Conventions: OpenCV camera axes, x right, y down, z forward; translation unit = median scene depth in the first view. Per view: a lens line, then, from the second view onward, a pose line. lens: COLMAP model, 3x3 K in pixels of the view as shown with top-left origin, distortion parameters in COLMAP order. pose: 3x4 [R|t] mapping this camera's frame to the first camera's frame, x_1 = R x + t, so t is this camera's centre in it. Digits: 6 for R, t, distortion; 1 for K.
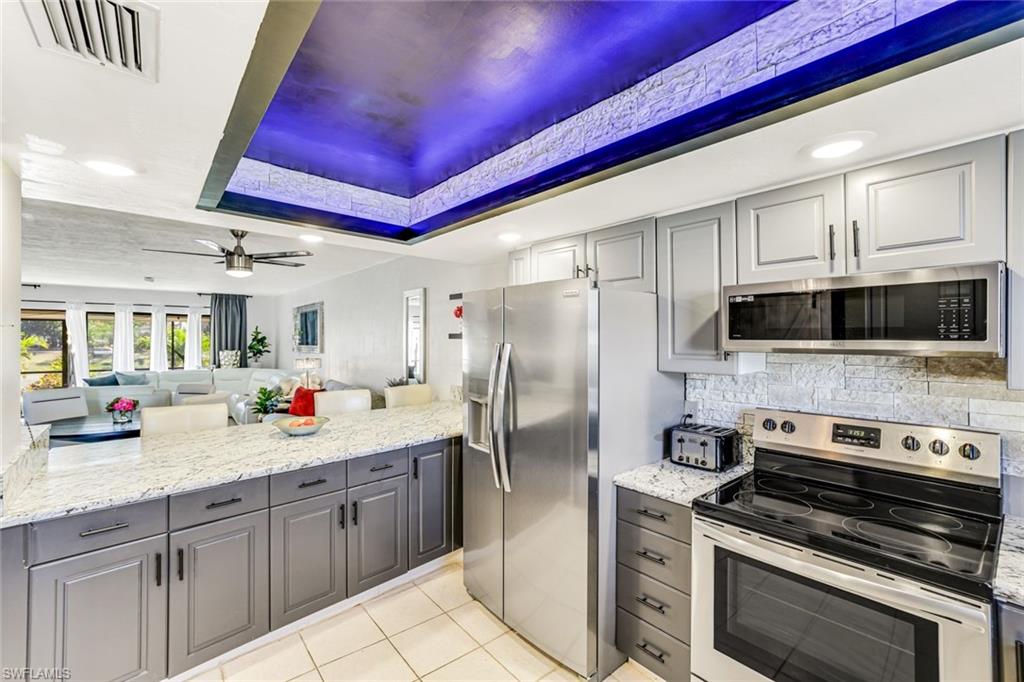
lens RADIAL K [[453.1, 0, 507.8], [0, 453.1, 338.1], [0, 0, 1]] dist [-0.041470, 0.019818]
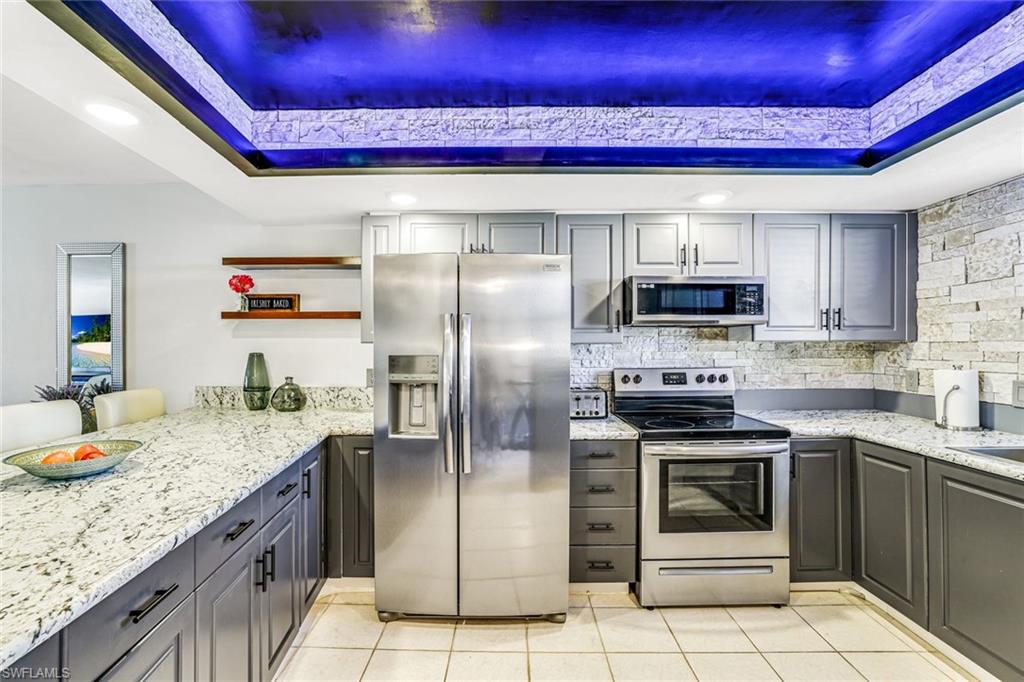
lens RADIAL K [[457.5, 0, 506.5], [0, 457.5, 346.6], [0, 0, 1]] dist [-0.037479, 0.000517]
pose [[0.631679, -0.004390, 0.775217, -0.770646], [0.004290, 0.999988, 0.002166, 0.087370], [-0.775218, 0.001958, 0.631691, 0.387643]]
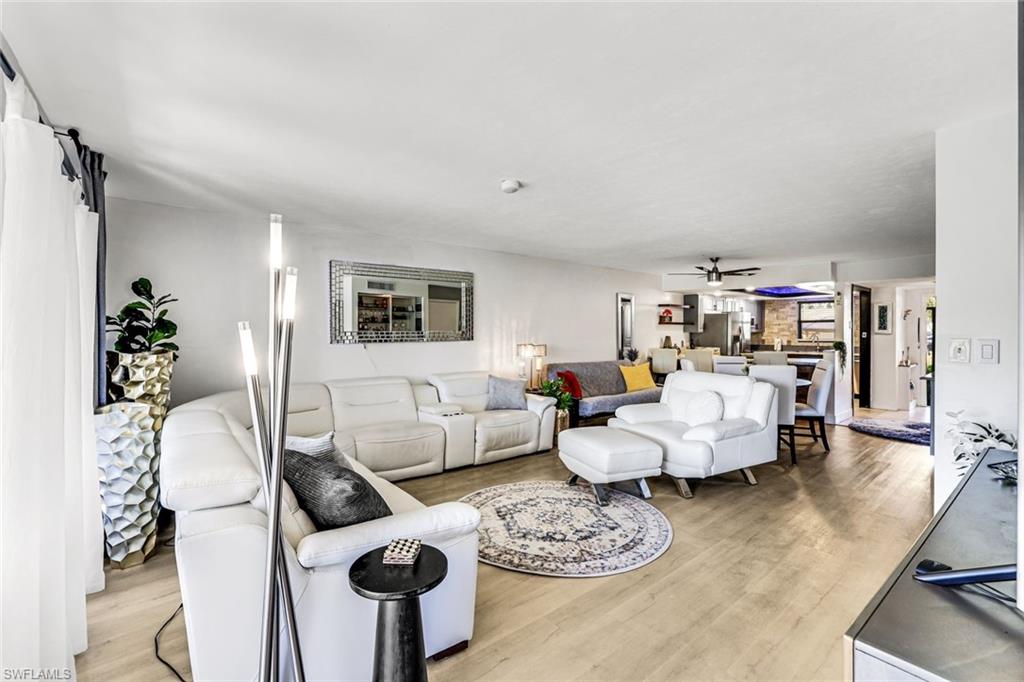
lens RADIAL K [[453.1, 0, 507.8], [0, 453.1, 338.1], [0, 0, 1]] dist [-0.041470, 0.019818]
pose [[-0.027378, -0.012089, 0.999552, -4.548759], [0.003989, 0.999918, 0.012202, 0.069884], [-0.999617, 0.004321, -0.027328, 3.702055]]
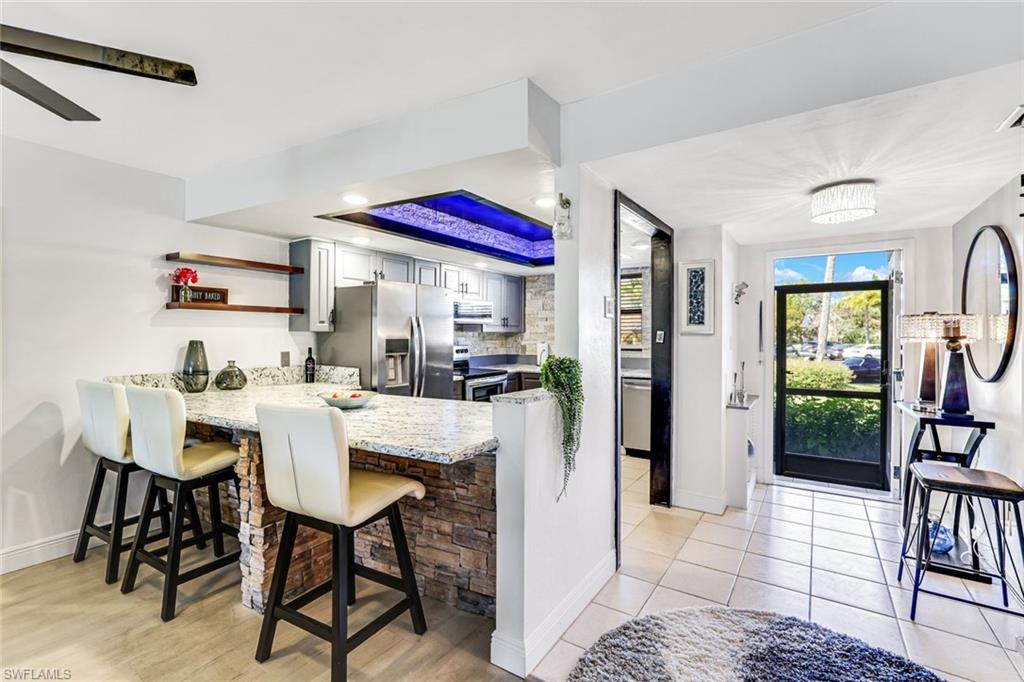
lens RADIAL K [[457.5, 0, 506.5], [0, 457.5, 346.6], [0, 0, 1]] dist [-0.037479, 0.000517]
pose [[-0.300430, -0.023124, 0.953524, -2.046787], [0.005290, 0.999650, 0.025909, 0.094494], [-0.953789, 0.012828, -0.300202, 1.397533]]
